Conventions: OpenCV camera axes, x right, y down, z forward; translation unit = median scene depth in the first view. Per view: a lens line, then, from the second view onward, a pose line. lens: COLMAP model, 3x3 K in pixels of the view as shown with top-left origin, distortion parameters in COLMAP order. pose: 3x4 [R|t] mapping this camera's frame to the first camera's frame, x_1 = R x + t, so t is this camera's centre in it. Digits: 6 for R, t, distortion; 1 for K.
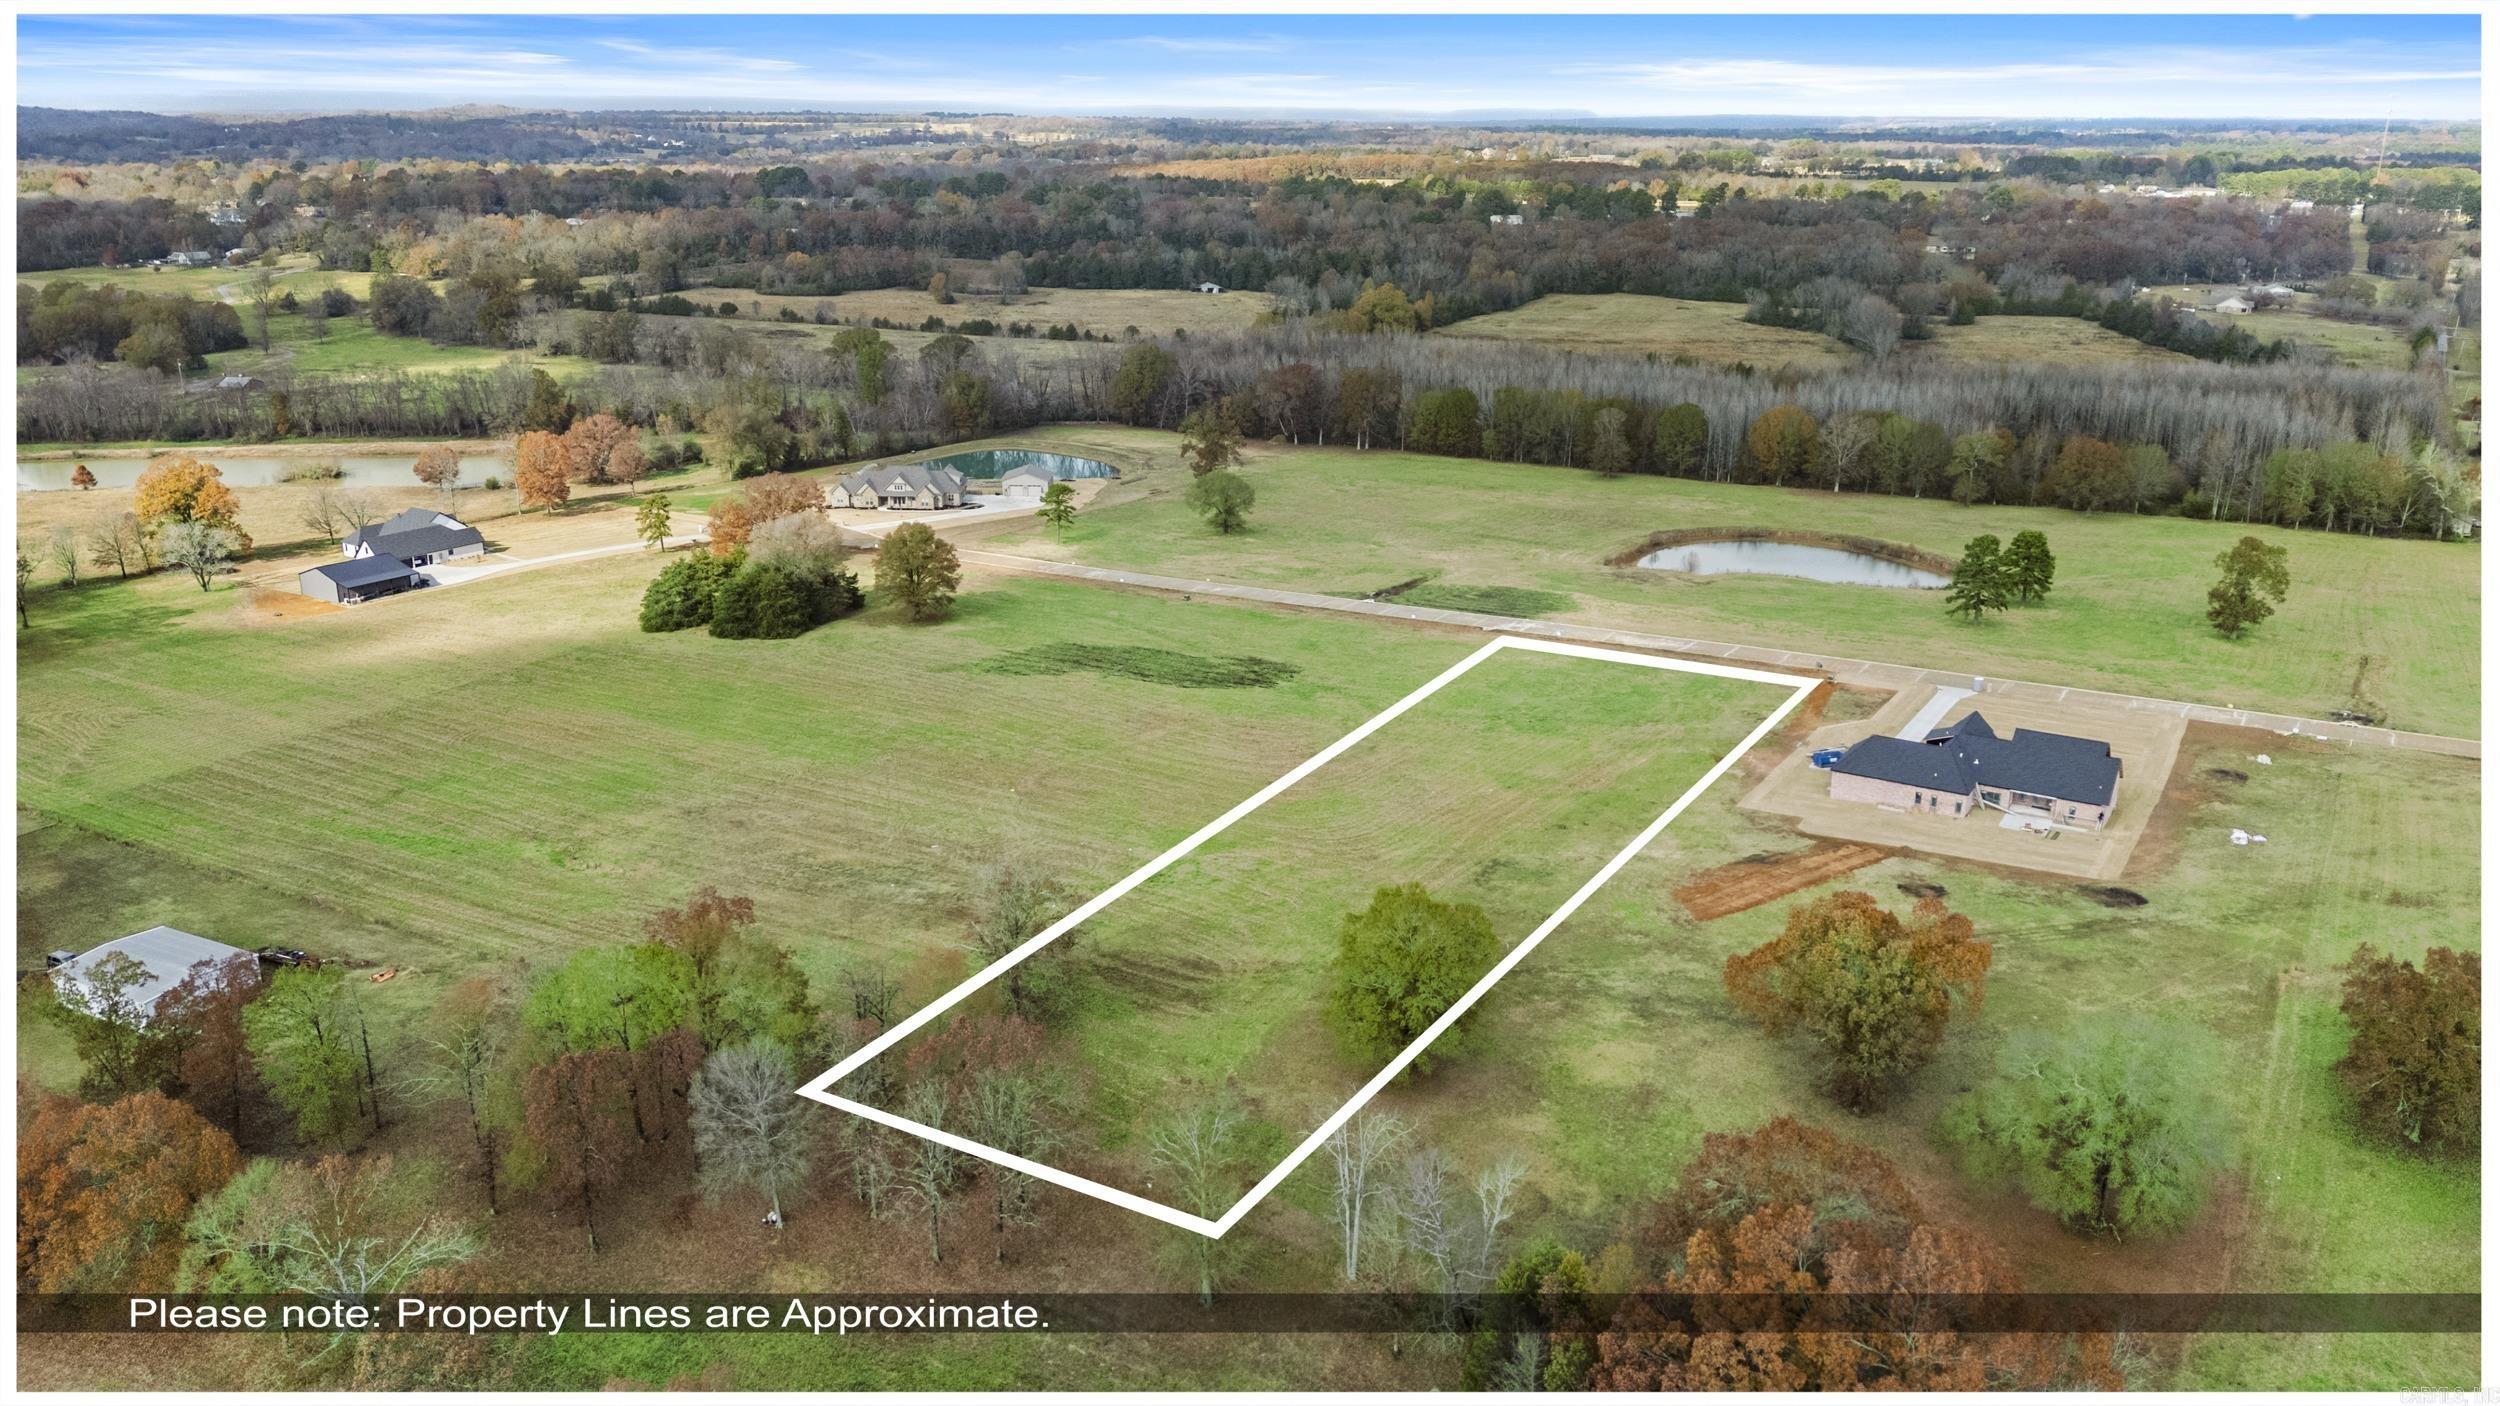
lens RADIAL K [[1854.7, 0, 1250.0], [0, 1854.7, 703.0], [0, 0, 1]] dist [0.097798, -0.126938]
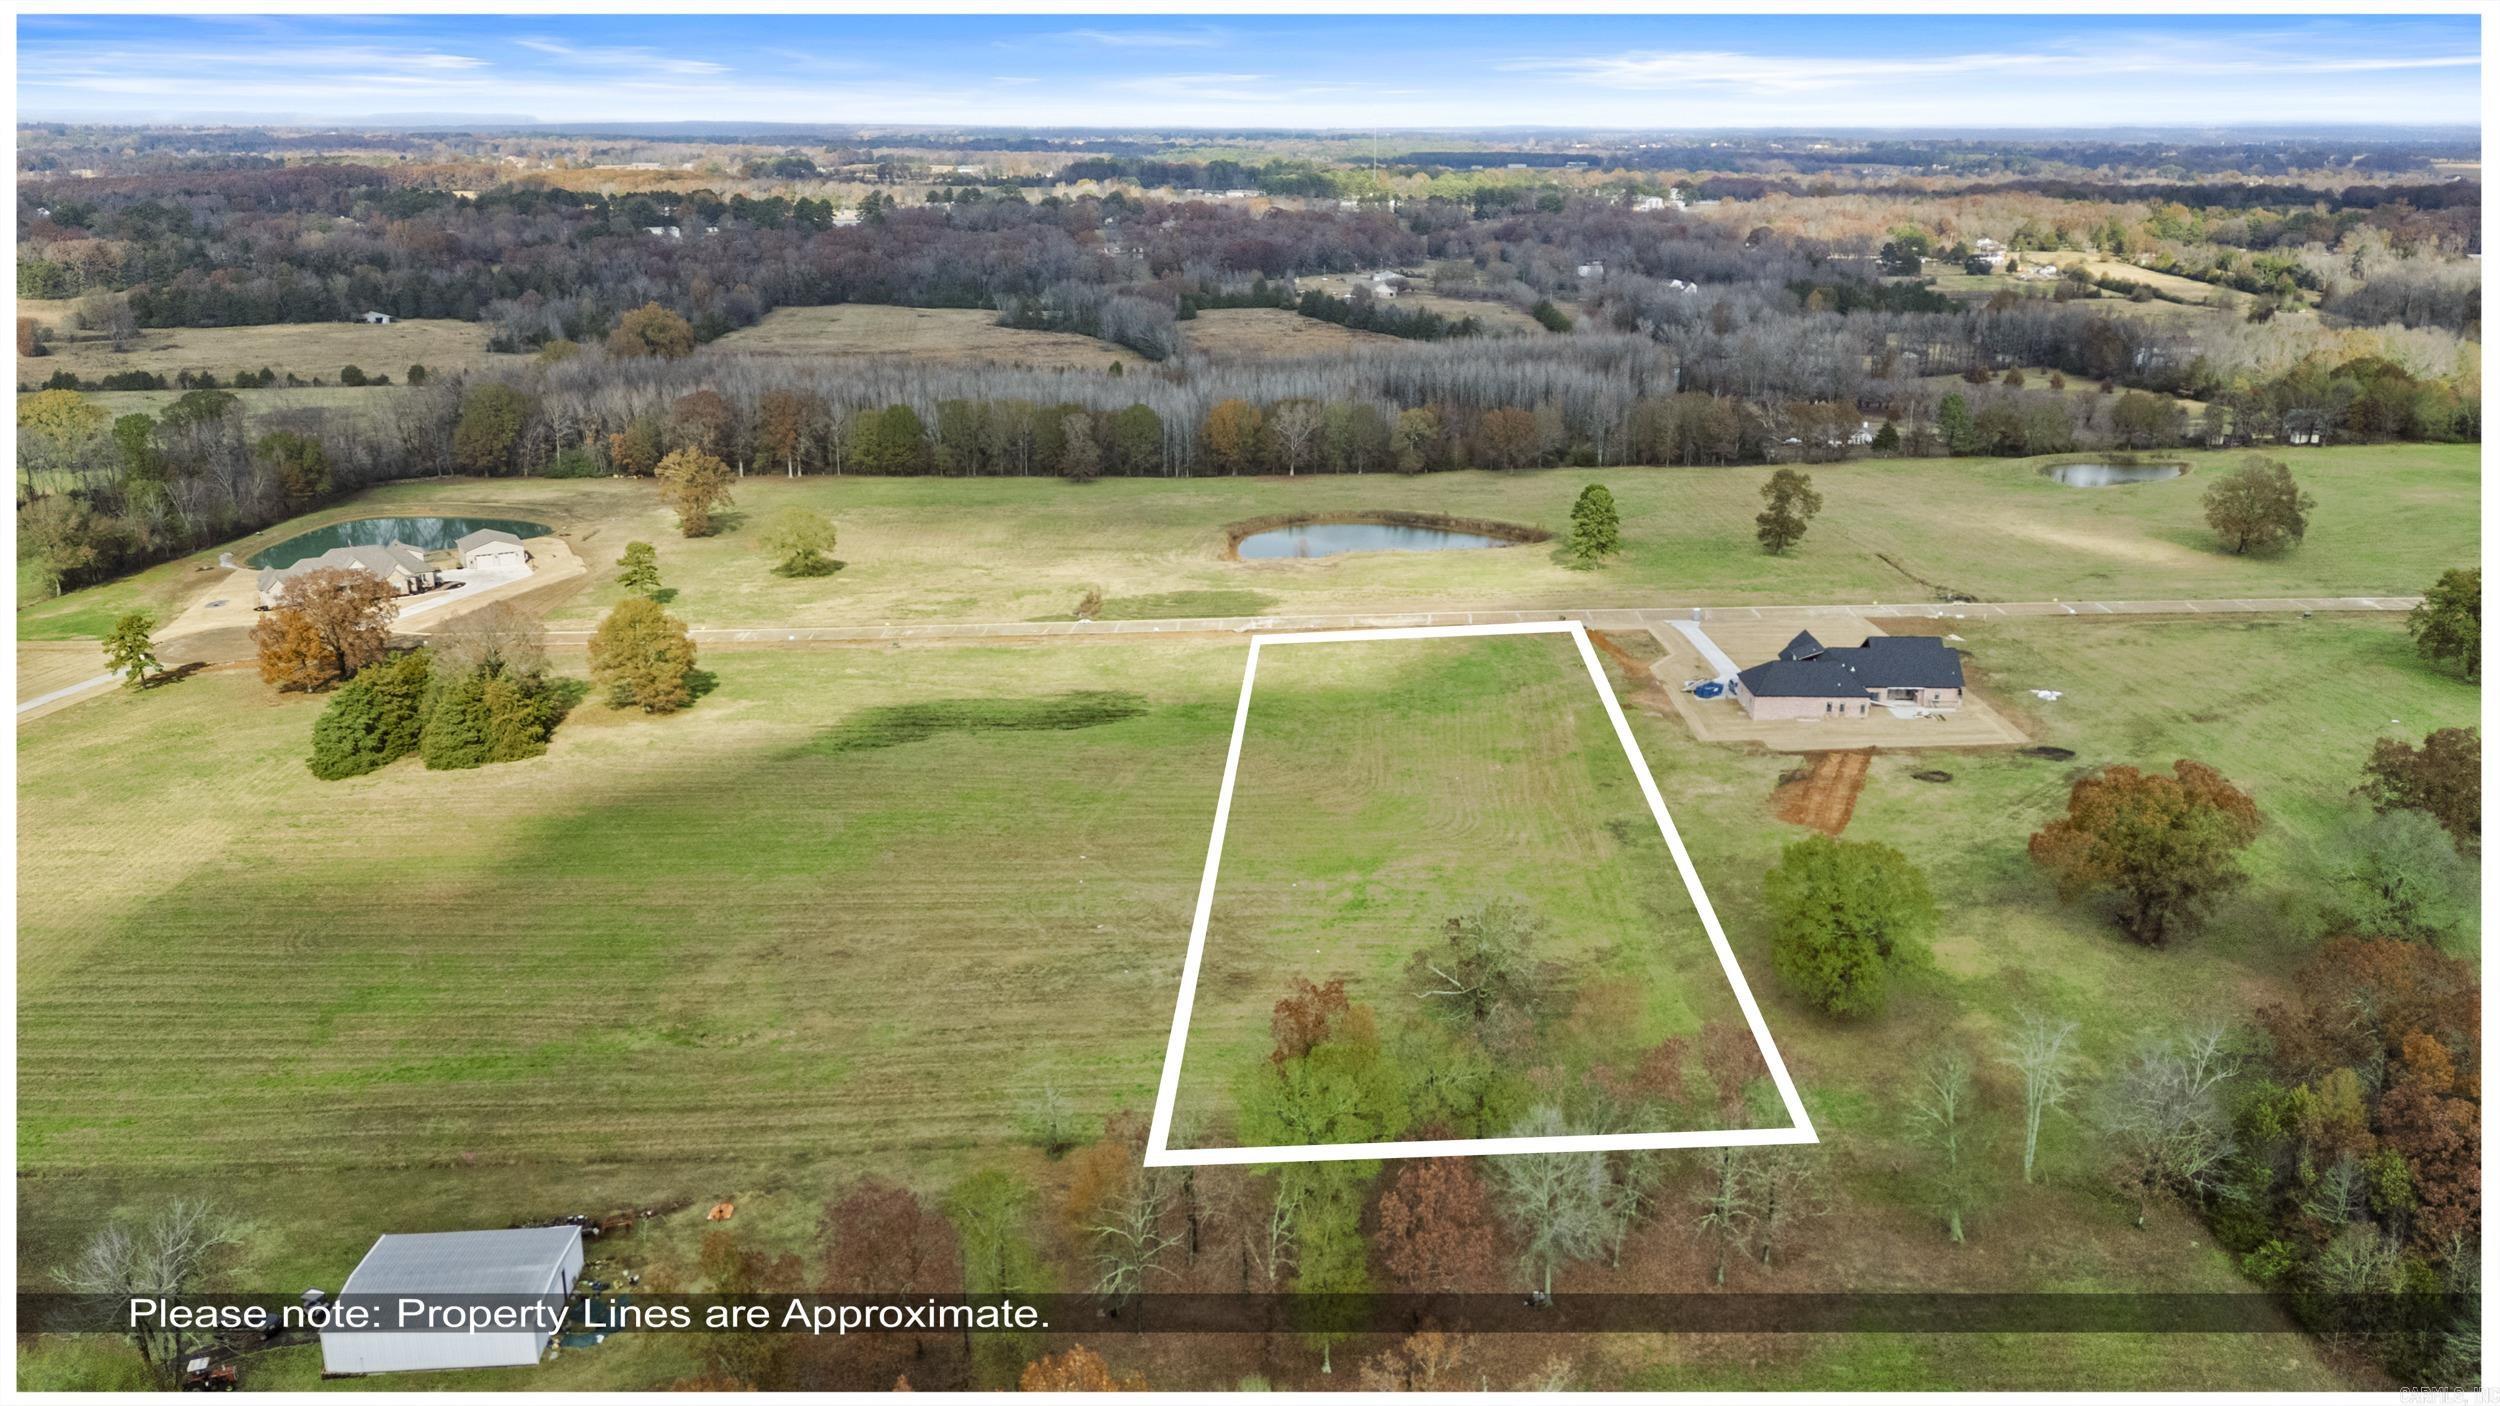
lens RADIAL K [[1819.2, 0, 1273.4], [0, 1819.2, 783.1], [0, 0, 1]] dist [0.094315, -0.117272]
pose [[0.856262, -0.179354, 0.484404, -0.204677], [0.159357, 0.983763, 0.082556, -0.021309], [-0.491346, 0.006503, 0.870940, 0.065107]]
